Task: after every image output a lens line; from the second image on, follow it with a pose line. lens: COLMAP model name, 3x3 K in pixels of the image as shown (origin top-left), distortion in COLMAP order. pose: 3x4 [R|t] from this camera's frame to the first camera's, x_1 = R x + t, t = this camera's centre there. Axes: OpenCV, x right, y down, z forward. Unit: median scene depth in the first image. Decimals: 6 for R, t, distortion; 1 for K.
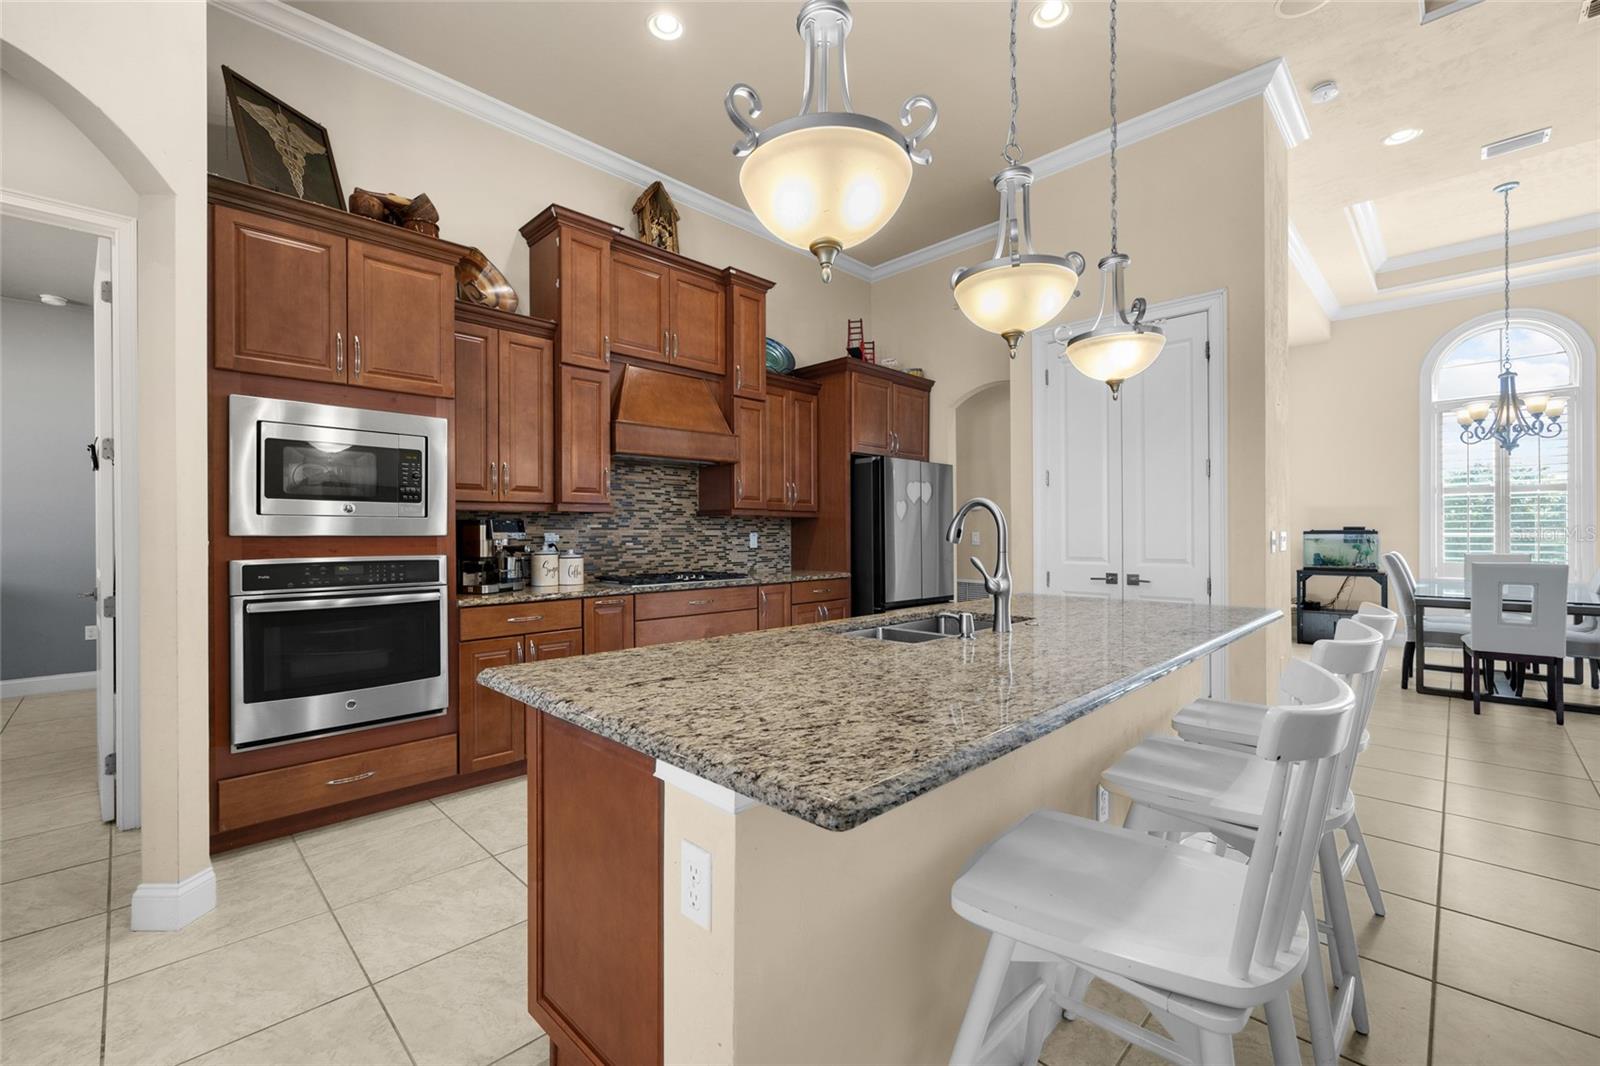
lens RADIAL K [[670.4, 0, 800.0], [0, 670.4, 533.0], [0, 0, 1]] dist [-0.002739, -0.000052]
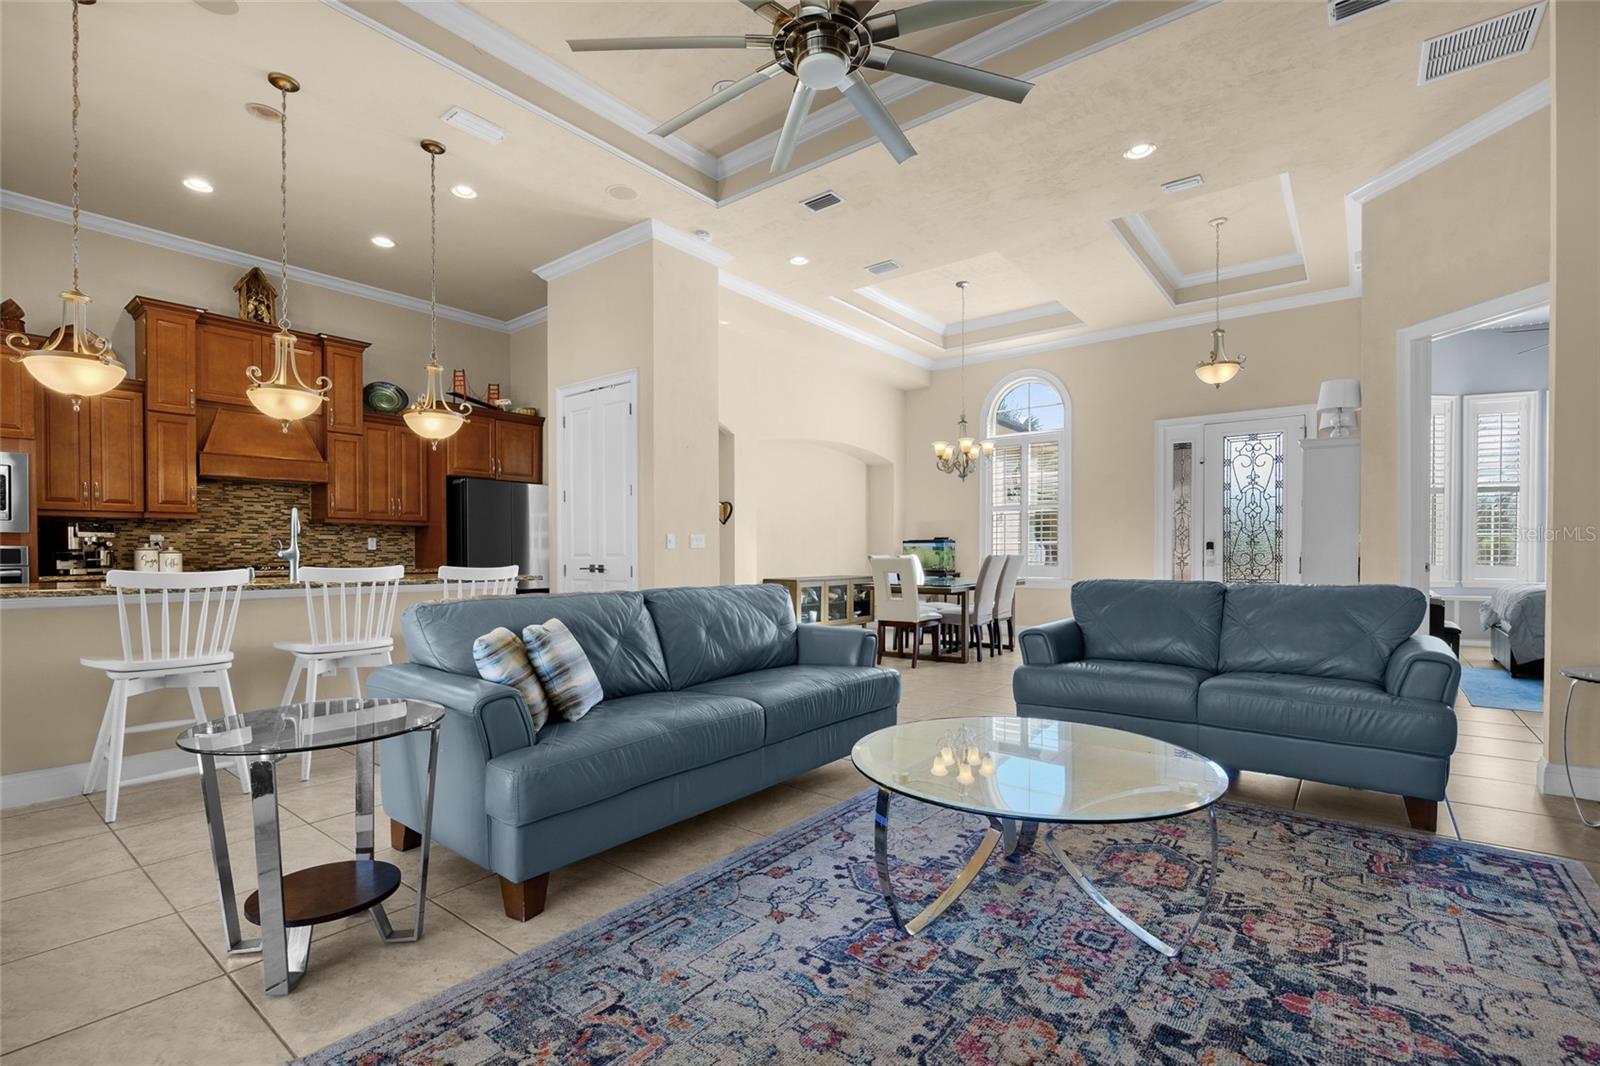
lens RADIAL K [[726.5, 0, 795.6], [0, 726.5, 568.3], [0, 0, 1]] dist [-0.012347, -0.000407]
pose [[0.994323, -0.002551, 0.106375, 0.683658], [0.000438, 0.999802, 0.019882, 0.035803], [-0.106405, -0.019723, 0.994127, -0.520375]]
